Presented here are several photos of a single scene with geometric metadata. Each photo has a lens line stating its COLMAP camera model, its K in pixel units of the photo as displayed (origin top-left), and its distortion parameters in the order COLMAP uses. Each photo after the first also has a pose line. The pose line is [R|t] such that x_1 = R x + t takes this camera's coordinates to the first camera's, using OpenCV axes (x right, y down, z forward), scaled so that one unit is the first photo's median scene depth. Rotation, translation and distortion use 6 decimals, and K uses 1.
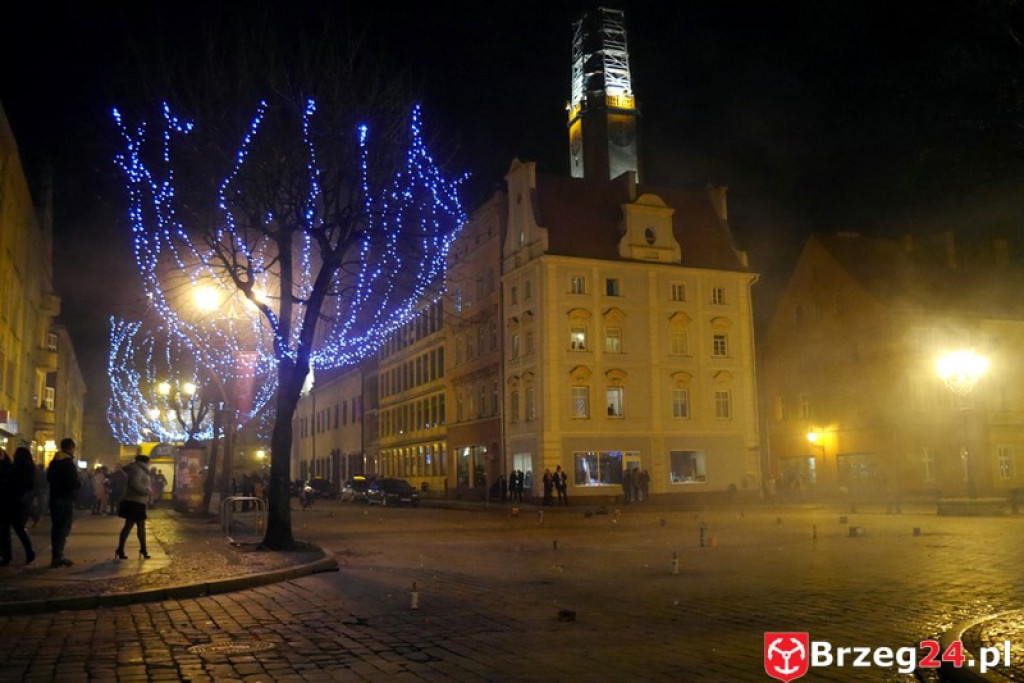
lens RADIAL K [[945.8, 0, 512.0], [0, 945.8, 341.5], [0, 0, 1]] dist [-0.015674, -0.004902]
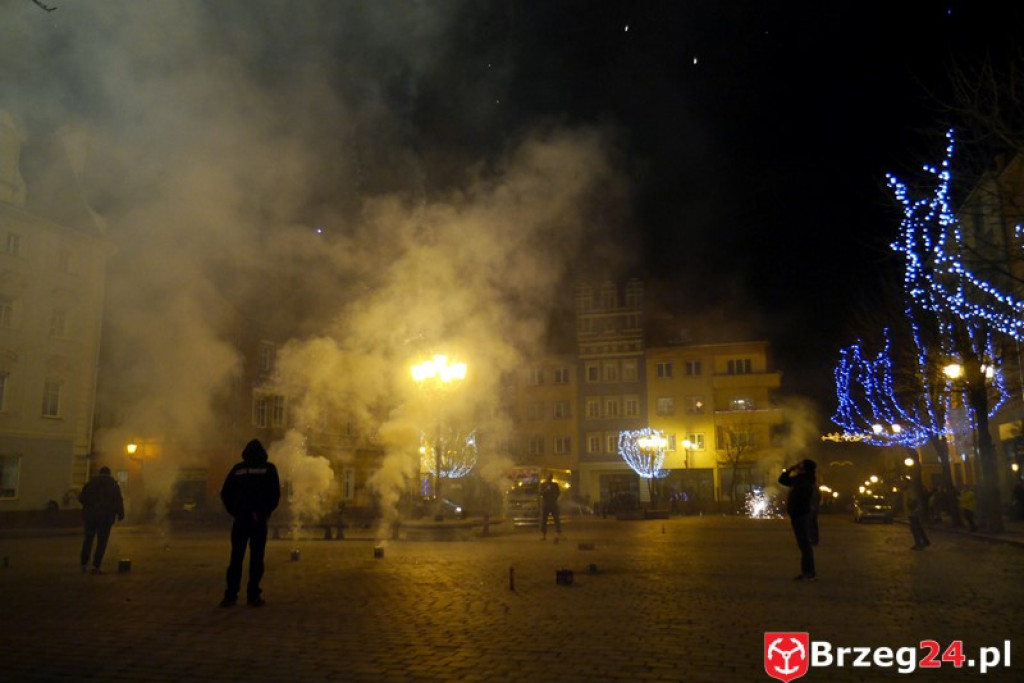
lens RADIAL K [[859.1, 0, 512.0], [0, 859.1, 341.5], [0, 0, 1]] dist [-0.012233, 0.001777]
pose [[0.668348, 0.143973, 0.729783, -0.045341], [-0.117000, 0.989225, -0.088006, 0.037545], [-0.734590, -0.026566, 0.677991, 0.241428]]
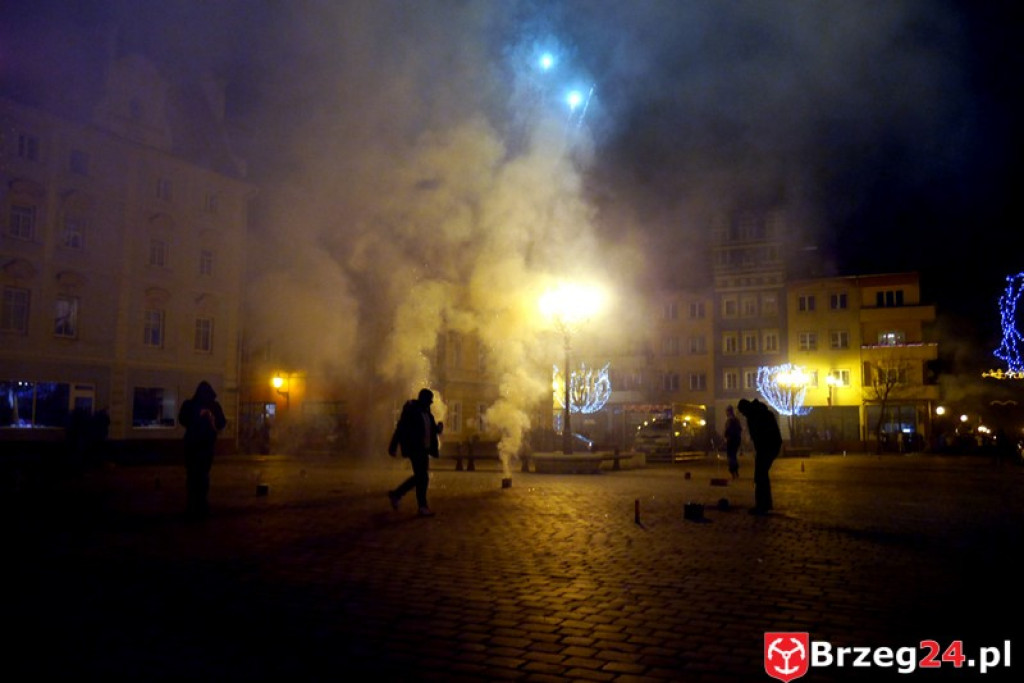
lens RADIAL K [[859.1, 0, 512.0], [0, 859.1, 341.5], [0, 0, 1]] dist [-0.012233, 0.001777]
pose [[0.775411, 0.088743, 0.625190, -0.035672], [-0.115262, 0.993333, 0.001957, 0.039929], [-0.620849, -0.073578, 0.780470, 0.245957]]
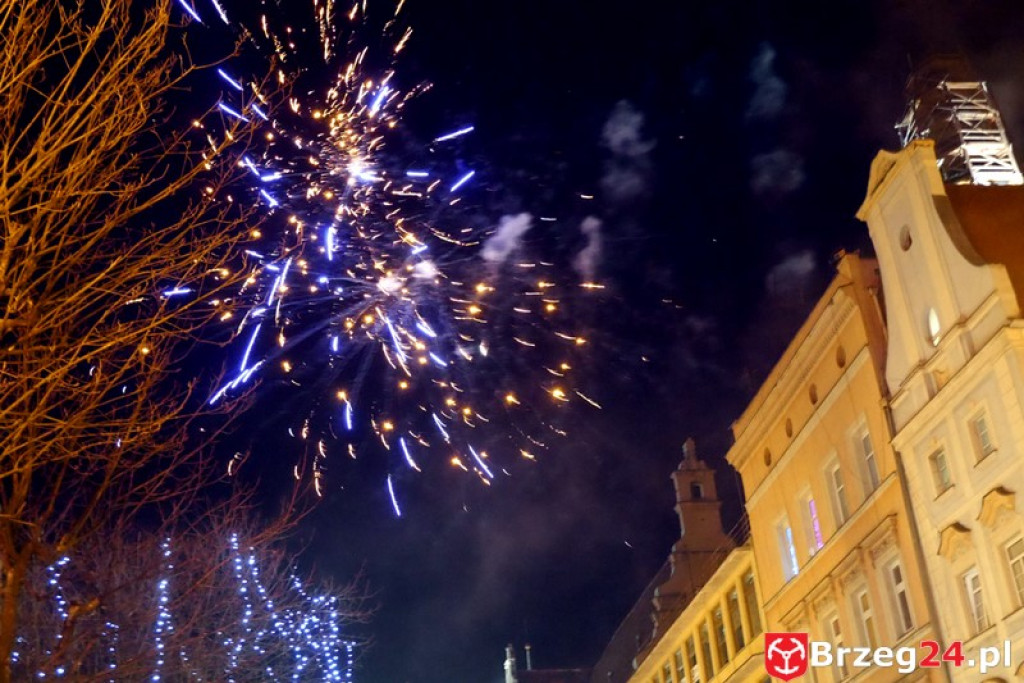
lens RADIAL K [[1334.3, 0, 512.0], [0, 1334.3, 341.5], [0, 0, 1]] dist [0.009385, 0.032617]
pose [[0.967412, -0.165746, -0.191421, -0.054095], [0.095782, 0.939356, -0.329295, 0.064990], [0.234392, 0.300229, 0.924620, 0.434655]]
